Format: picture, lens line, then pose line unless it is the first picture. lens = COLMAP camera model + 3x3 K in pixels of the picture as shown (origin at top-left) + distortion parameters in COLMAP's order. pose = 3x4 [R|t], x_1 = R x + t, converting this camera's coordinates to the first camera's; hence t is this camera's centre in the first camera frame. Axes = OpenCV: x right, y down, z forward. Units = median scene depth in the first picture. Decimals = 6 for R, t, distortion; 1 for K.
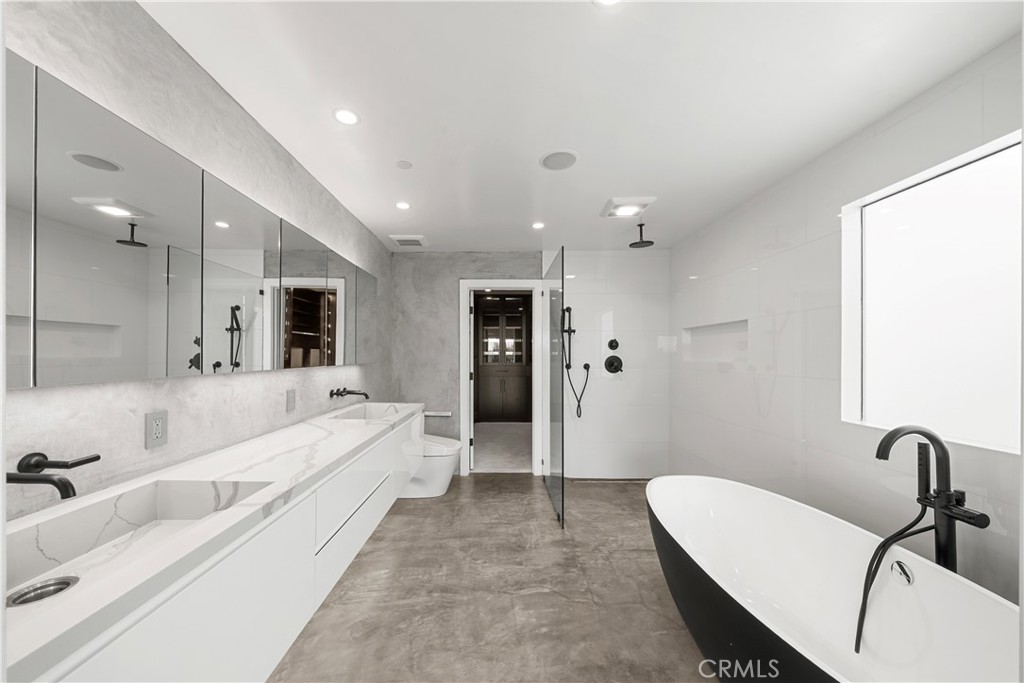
lens RADIAL K [[387.6, 0, 504.5], [0, 387.6, 351.3], [0, 0, 1]] dist [0.001470, 0.000100]
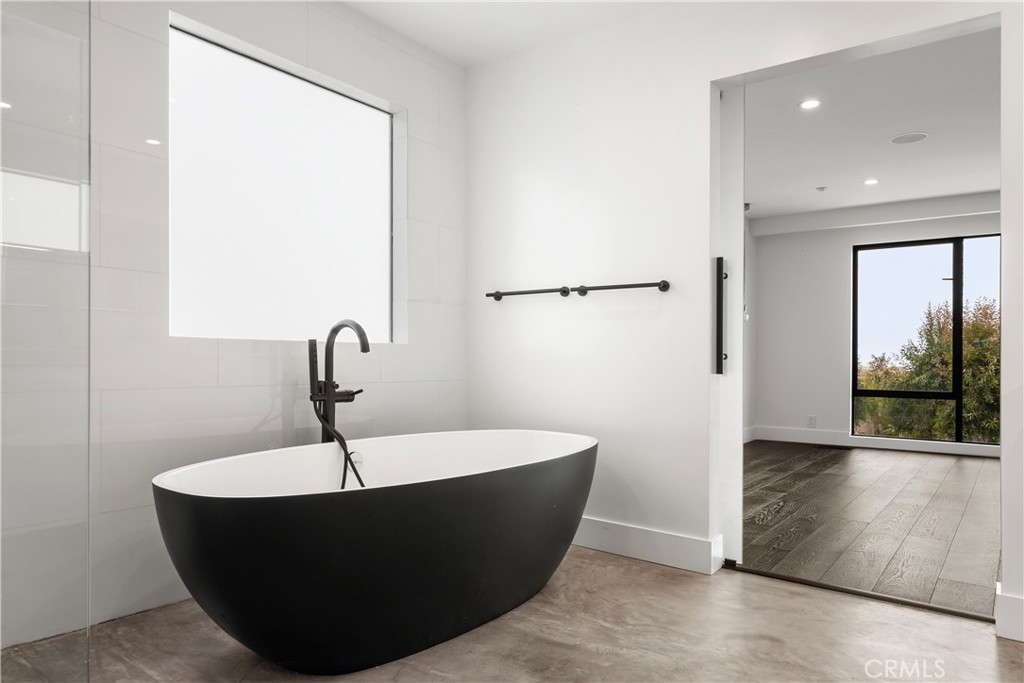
lens RADIAL K [[667.4, 0, 505.0], [0, 667.4, 347.6], [0, 0, 1]] dist [-0.003949, 0.001651]
pose [[-0.789386, 0.001590, 0.613895, -0.261830], [-0.009018, 0.999859, -0.014185, 0.203007], [-0.613831, -0.016733, -0.789260, 1.499827]]
